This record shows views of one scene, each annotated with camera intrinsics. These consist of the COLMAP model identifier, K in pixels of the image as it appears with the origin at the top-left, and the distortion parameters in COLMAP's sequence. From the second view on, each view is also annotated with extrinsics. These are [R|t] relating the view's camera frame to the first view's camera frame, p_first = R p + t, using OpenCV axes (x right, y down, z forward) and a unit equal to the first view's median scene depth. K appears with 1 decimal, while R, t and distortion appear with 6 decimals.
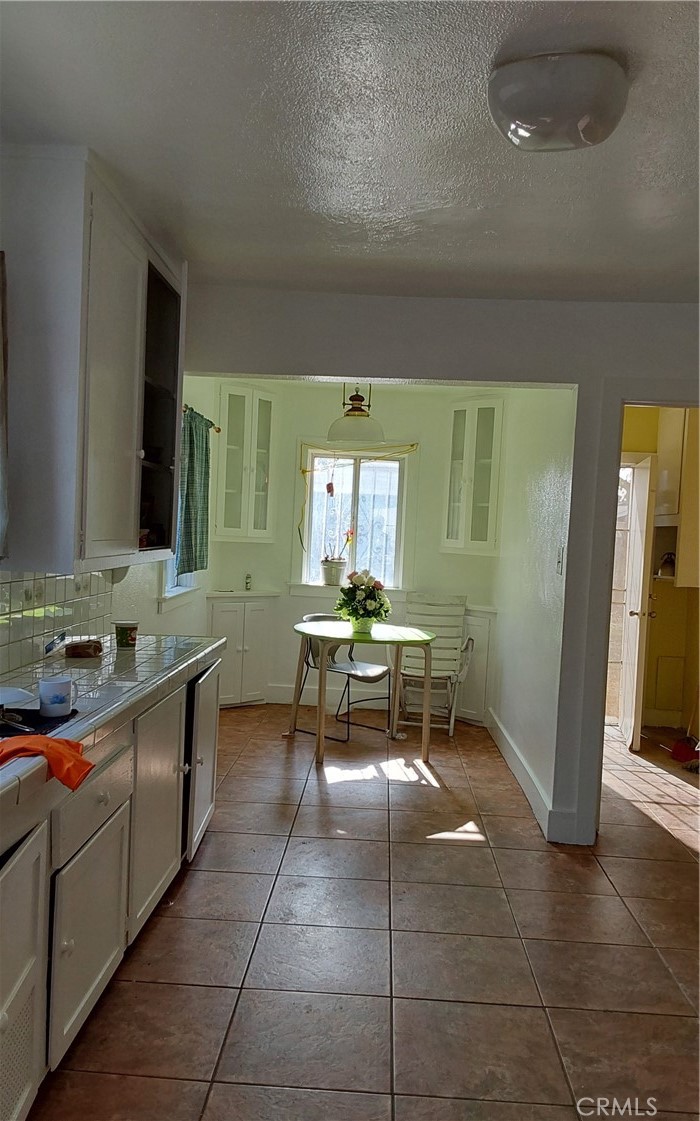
lens RADIAL K [[912.8, 0, 353.0], [0, 912.8, 575.2], [0, 0, 1]] dist [0.133446, -0.218668]
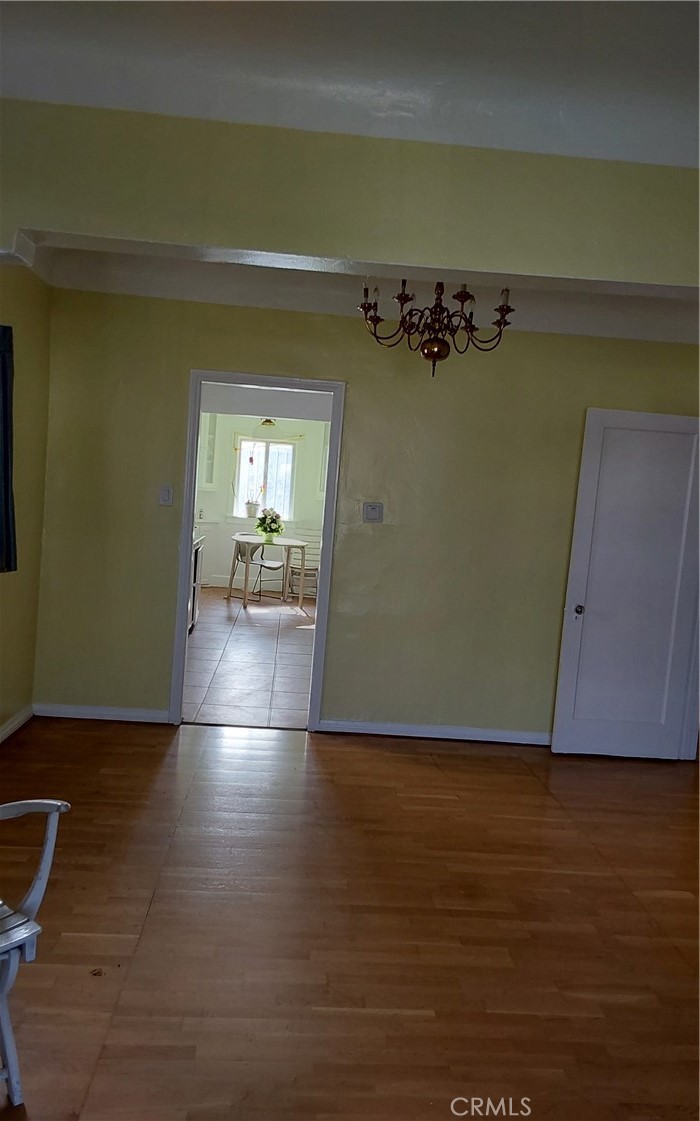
lens RADIAL K [[912.8, 0, 353.0], [0, 912.8, 575.2], [0, 0, 1]] dist [0.133446, -0.218668]
pose [[0.994555, 0.019276, 0.102418, -0.008637], [-0.024556, 0.998420, 0.050538, 0.032101], [-0.101282, -0.052778, 0.993457, -0.831736]]
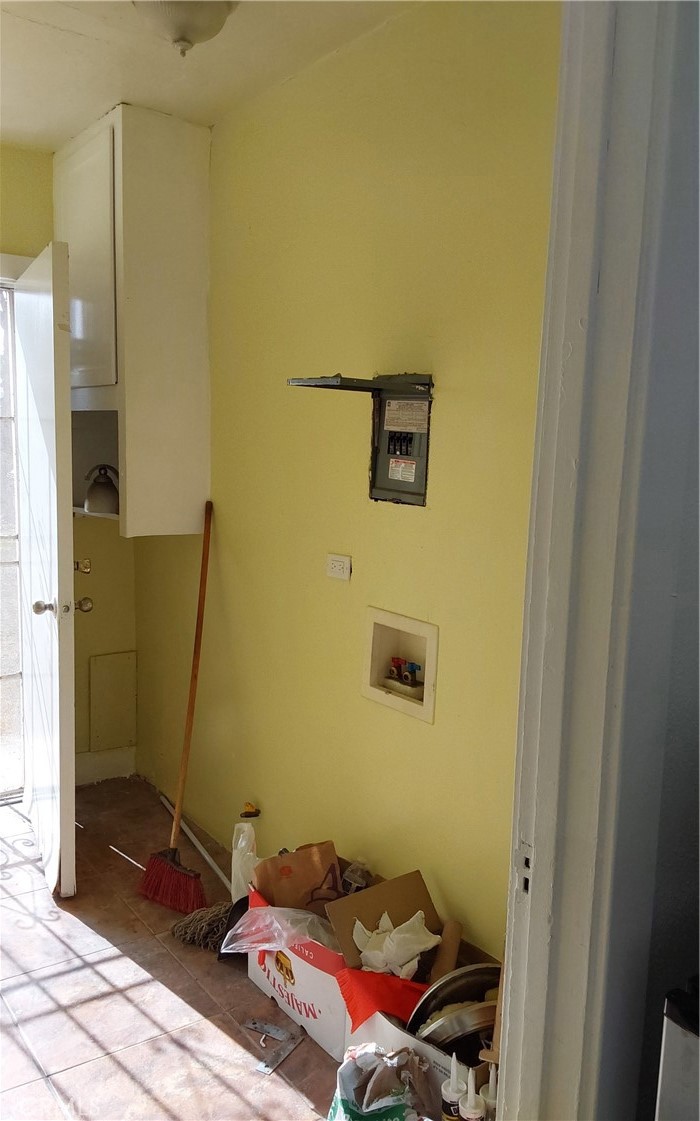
lens RADIAL K [[912.8, 0, 353.0], [0, 912.8, 575.2], [0, 0, 1]] dist [0.133446, -0.218668]
pose [[0.802548, -0.106529, 0.586999, 0.142933], [0.039588, 0.991269, 0.125772, -0.021274], [-0.595272, -0.077701, 0.799759, 0.483831]]
